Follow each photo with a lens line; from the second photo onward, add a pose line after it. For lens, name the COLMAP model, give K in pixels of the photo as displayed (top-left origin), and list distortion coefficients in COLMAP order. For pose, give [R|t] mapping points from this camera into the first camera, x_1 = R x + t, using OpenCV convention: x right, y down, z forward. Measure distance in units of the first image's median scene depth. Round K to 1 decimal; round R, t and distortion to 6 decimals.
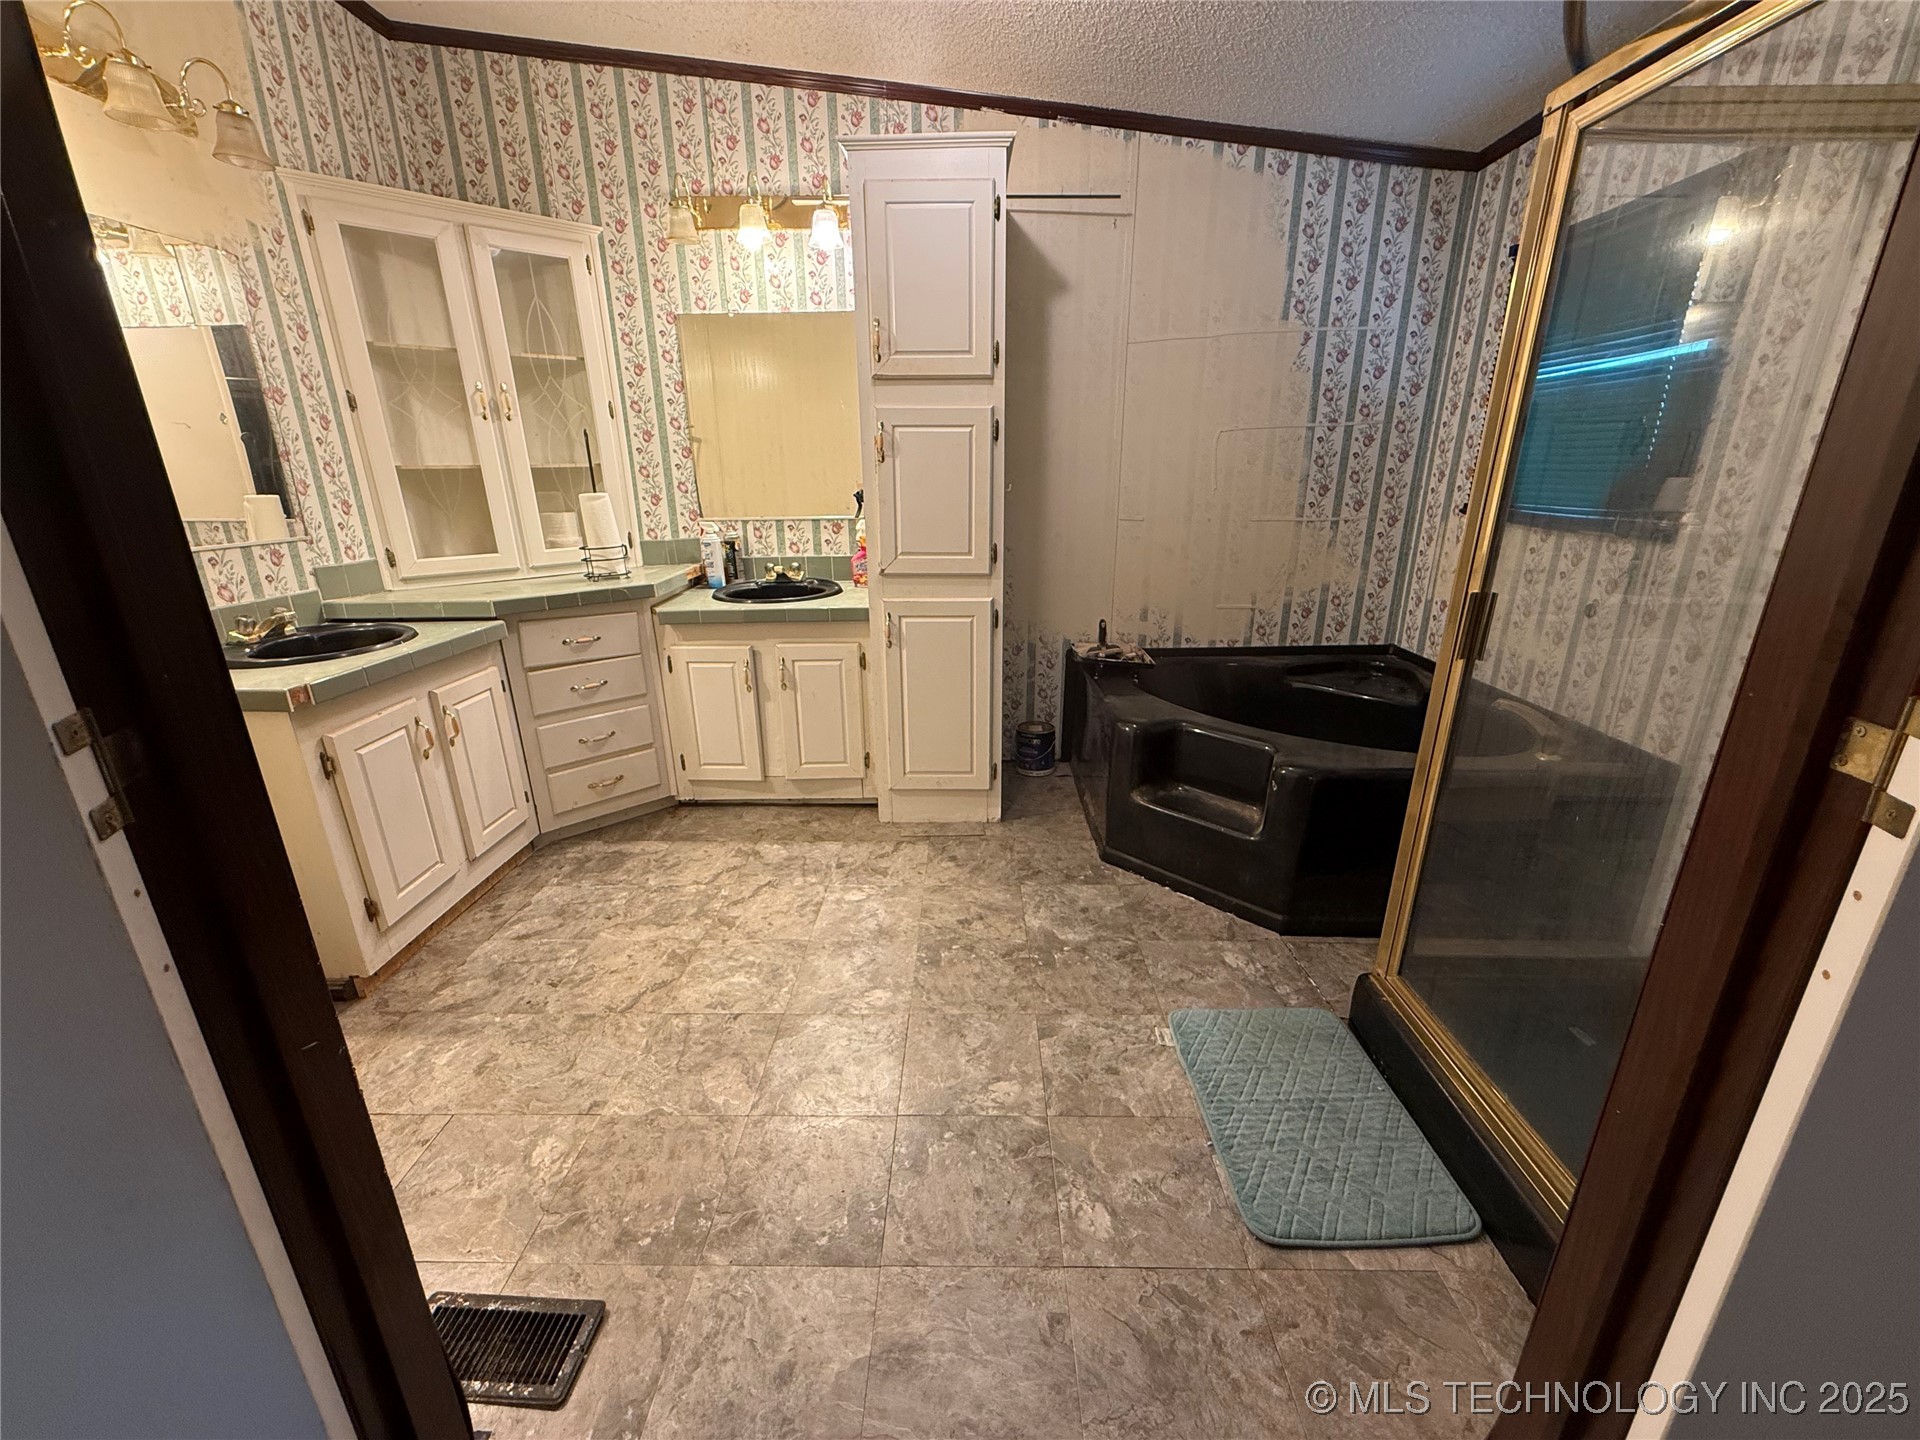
lens RADIAL K [[764.9, 0, 960.0], [0, 764.9, 720.0], [0, 0, 1]] dist [-0.000050, -0.000003]
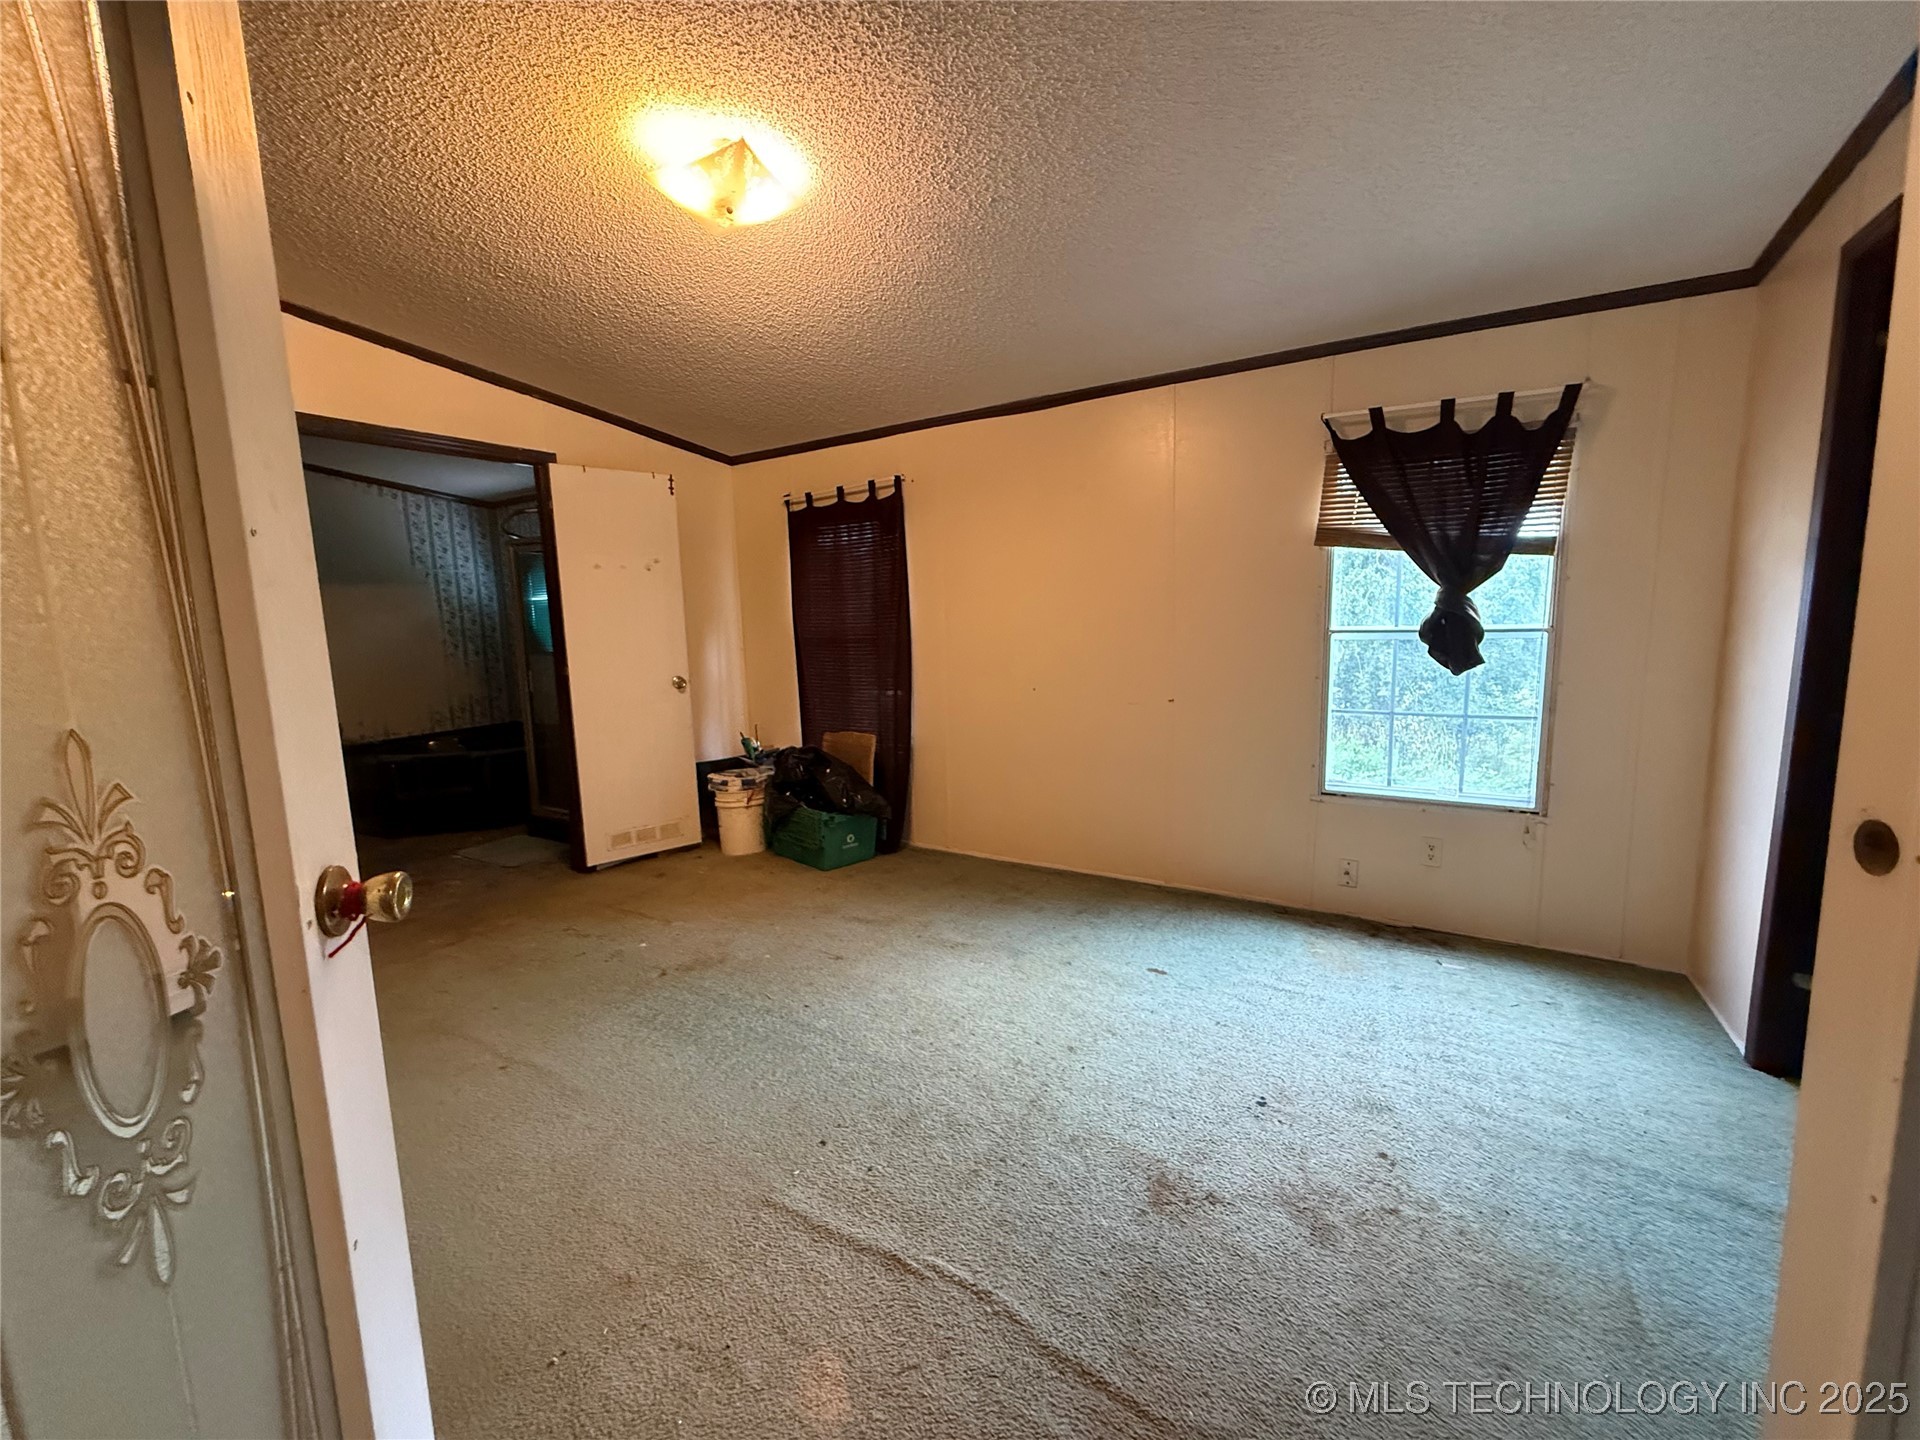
lens RADIAL K [[779.7, 0, 960.0], [0, 779.7, 720.0], [0, 0, 1]] dist [-0.001425, -0.000074]
pose [[0.530362, -0.119330, 0.839331, -0.546729], [0.288150, 0.956475, -0.046094, 0.344806], [-0.797299, 0.266300, 0.541663, -1.077911]]
